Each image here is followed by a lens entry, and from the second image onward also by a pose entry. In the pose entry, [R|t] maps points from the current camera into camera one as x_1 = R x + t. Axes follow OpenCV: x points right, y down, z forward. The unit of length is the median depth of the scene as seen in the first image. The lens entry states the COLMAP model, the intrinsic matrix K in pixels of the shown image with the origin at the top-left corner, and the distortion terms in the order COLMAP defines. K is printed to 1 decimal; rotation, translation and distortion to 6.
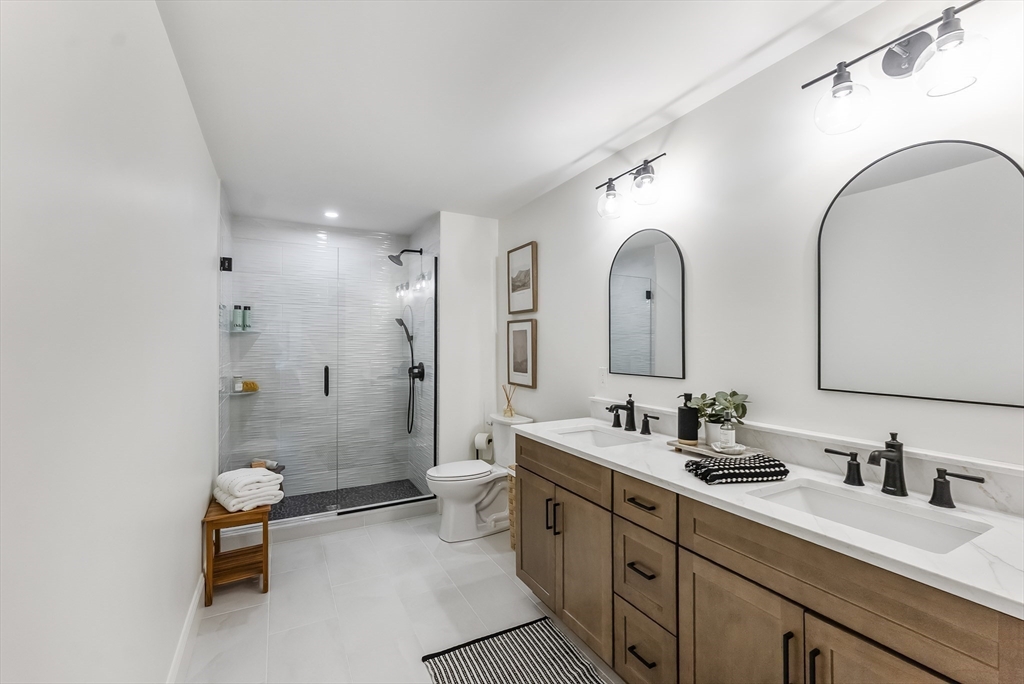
lens RADIAL K [[442.9, 0, 510.7], [0, 442.9, 350.4], [0, 0, 1]] dist [-0.000710, -0.000218]
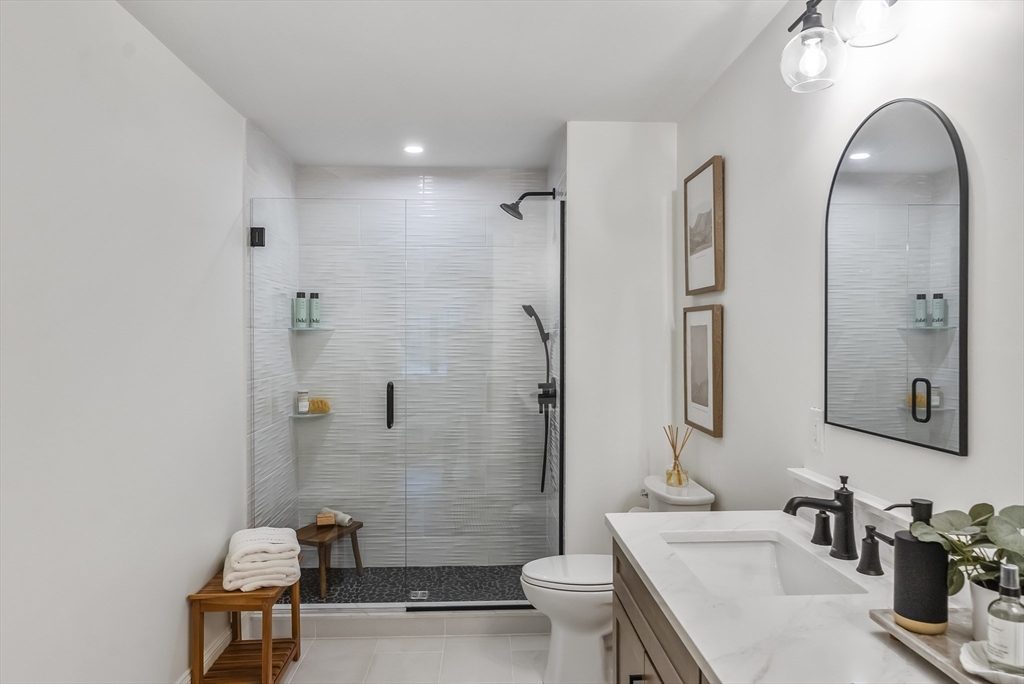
lens RADIAL K [[690.9, 0, 508.8], [0, 690.9, 357.6], [0, 0, 1]] dist [0.000366, -0.001303]
pose [[0.901168, 0.014771, -0.433218, 0.177734], [-0.006392, 0.999763, 0.020792, -0.023053], [0.433422, -0.015968, 0.901050, 0.149449]]
